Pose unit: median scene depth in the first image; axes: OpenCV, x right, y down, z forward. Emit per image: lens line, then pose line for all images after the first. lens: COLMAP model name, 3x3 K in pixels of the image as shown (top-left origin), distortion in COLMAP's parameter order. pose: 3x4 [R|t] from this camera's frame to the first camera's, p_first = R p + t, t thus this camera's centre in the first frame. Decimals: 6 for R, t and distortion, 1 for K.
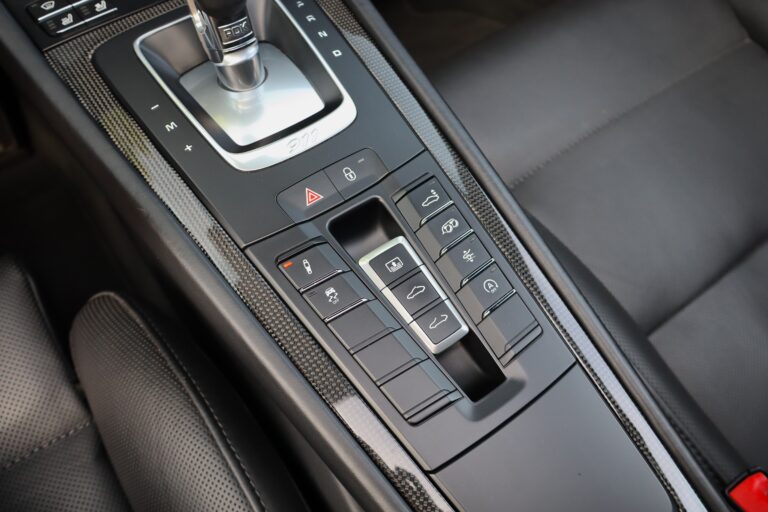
lens RADIAL K [[641.2, 0, 385.2], [0, 641.2, 258.2], [0, 0, 1]] dist [-0.008591, 0.003091]
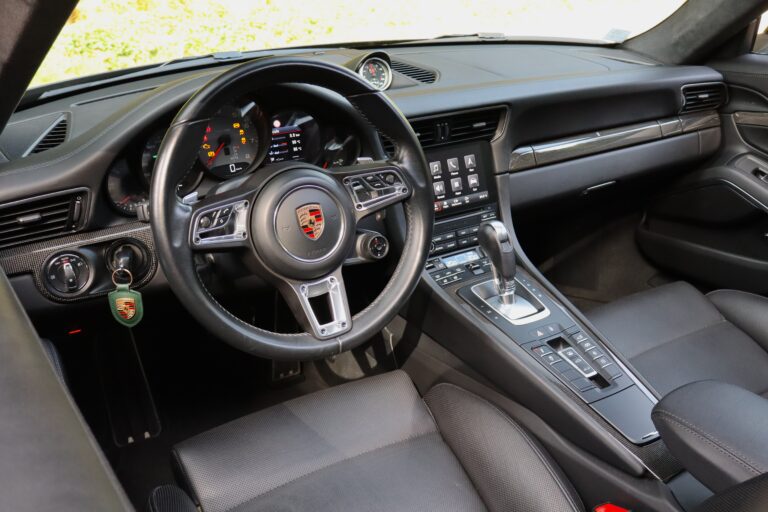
lens RADIAL K [[757.7, 0, 382.5], [0, 757.7, 256.1], [0, 0, 1]] dist [0.002929, 0.000000]
pose [[0.996652, 0.034345, -0.074201, -0.571156], [-0.066212, 0.871460, -0.485977, 1.301830], [0.047972, 0.489263, 0.870816, -2.199194]]
